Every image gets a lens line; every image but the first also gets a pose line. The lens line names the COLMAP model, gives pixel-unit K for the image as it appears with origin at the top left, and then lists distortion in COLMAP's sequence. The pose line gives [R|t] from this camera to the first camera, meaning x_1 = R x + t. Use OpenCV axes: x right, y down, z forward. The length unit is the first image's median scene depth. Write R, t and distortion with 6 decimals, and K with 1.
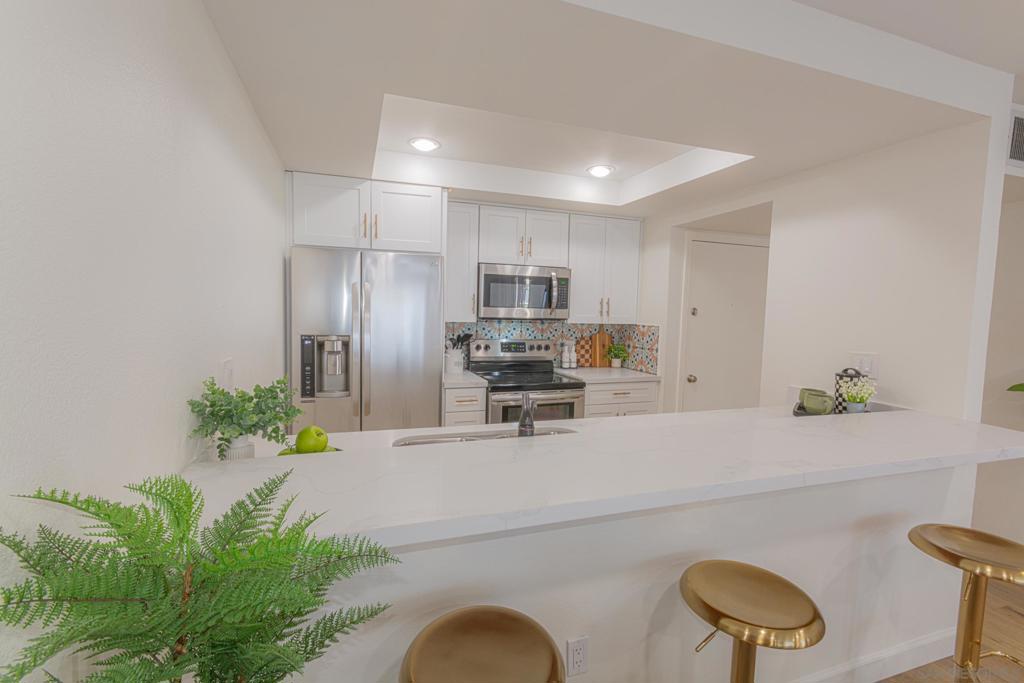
lens RADIAL K [[444.7, 0, 507.8], [0, 444.7, 341.0], [0, 0, 1]] dist [0.004522, -0.000249]
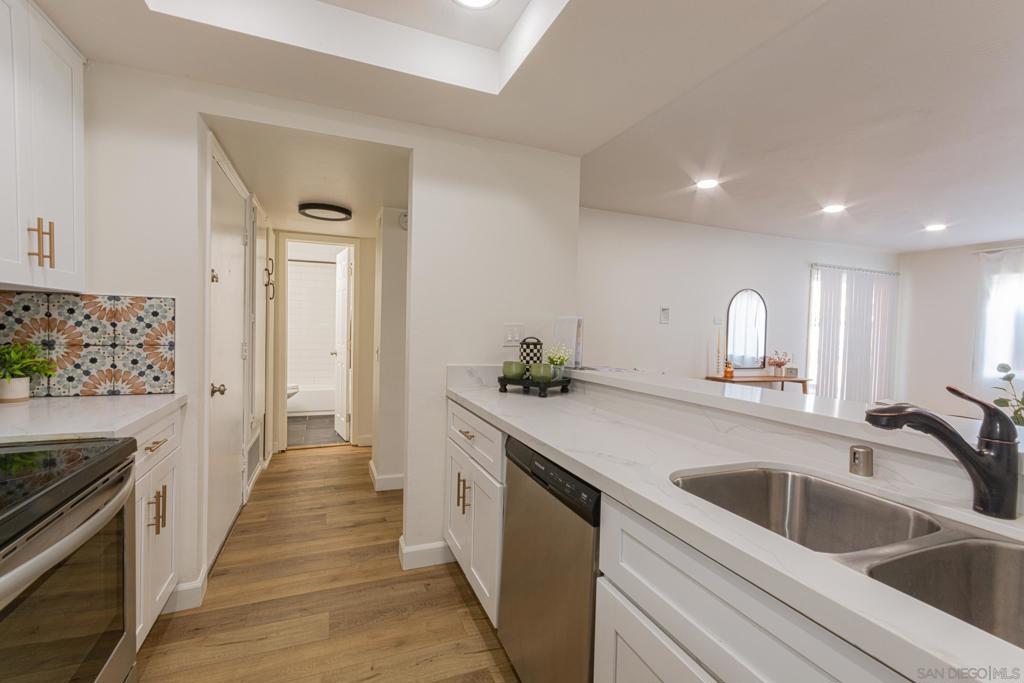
lens RADIAL K [[444.7, 0, 507.8], [0, 444.7, 341.0], [0, 0, 1]] dist [0.004522, -0.000249]
pose [[-0.048351, -0.053320, 0.997406, -0.188152], [0.041161, 0.997620, 0.055327, 0.002996], [-0.997982, 0.043730, -0.046041, 0.624545]]
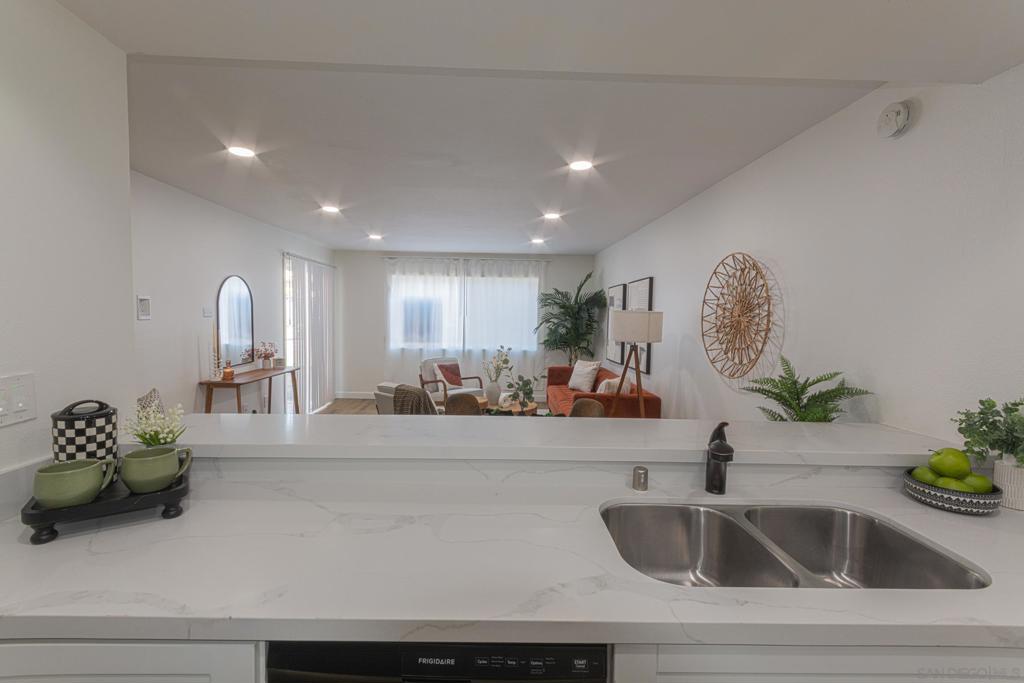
lens RADIAL K [[444.7, 0, 507.8], [0, 444.7, 341.0], [0, 0, 1]] dist [0.004522, -0.000249]
pose [[-0.952730, -0.061683, 0.297489, 0.070443], [-0.021119, 0.990250, 0.137690, -0.055699], [-0.303082, 0.124899, -0.944744, 0.754162]]
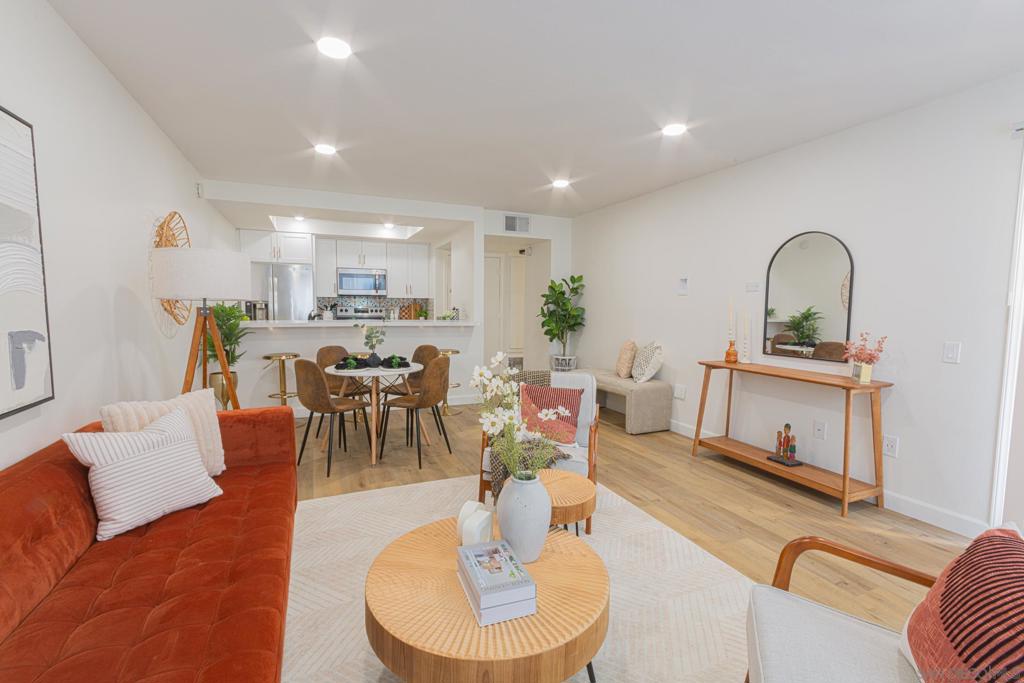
lens RADIAL K [[444.7, 0, 507.8], [0, 444.7, 341.0], [0, 0, 1]] dist [0.004522, -0.000249]
pose [[0.996504, -0.025087, 0.079684, 0.492697], [0.024322, 0.999648, 0.010561, 0.142593], [-0.079921, -0.008586, 0.996764, -0.991810]]
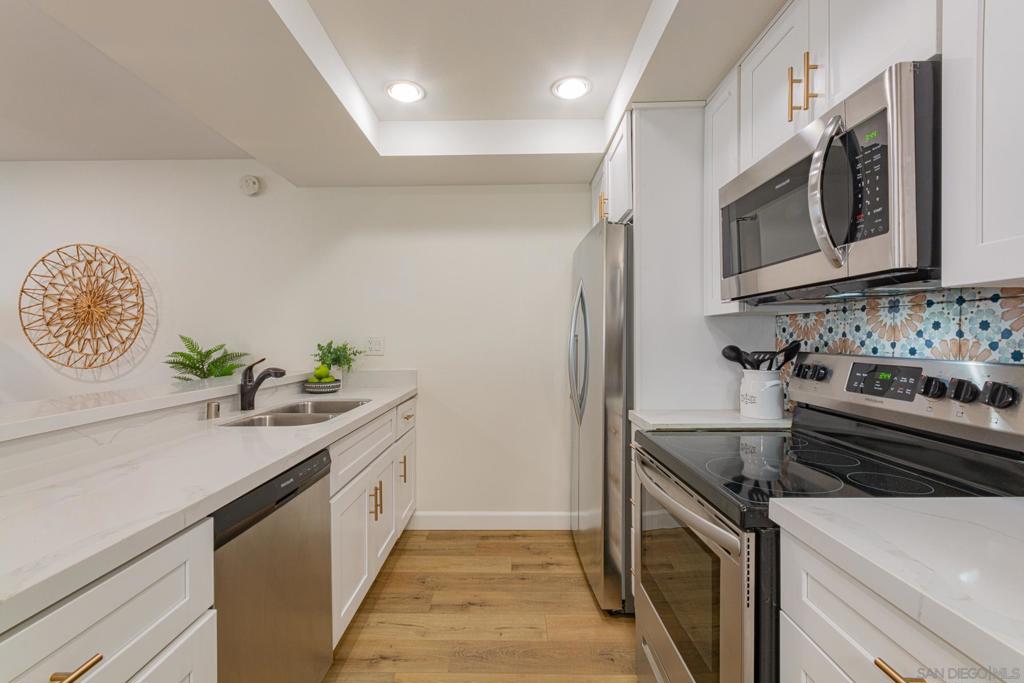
lens RADIAL K [[444.7, 0, 507.8], [0, 444.7, 341.0], [0, 0, 1]] dist [0.004522, -0.000249]
pose [[-0.326372, -0.011952, -0.945166, 0.417335], [-0.068233, 0.997609, 0.010946, -0.000137], [0.942776, 0.068064, -0.326407, 0.847030]]
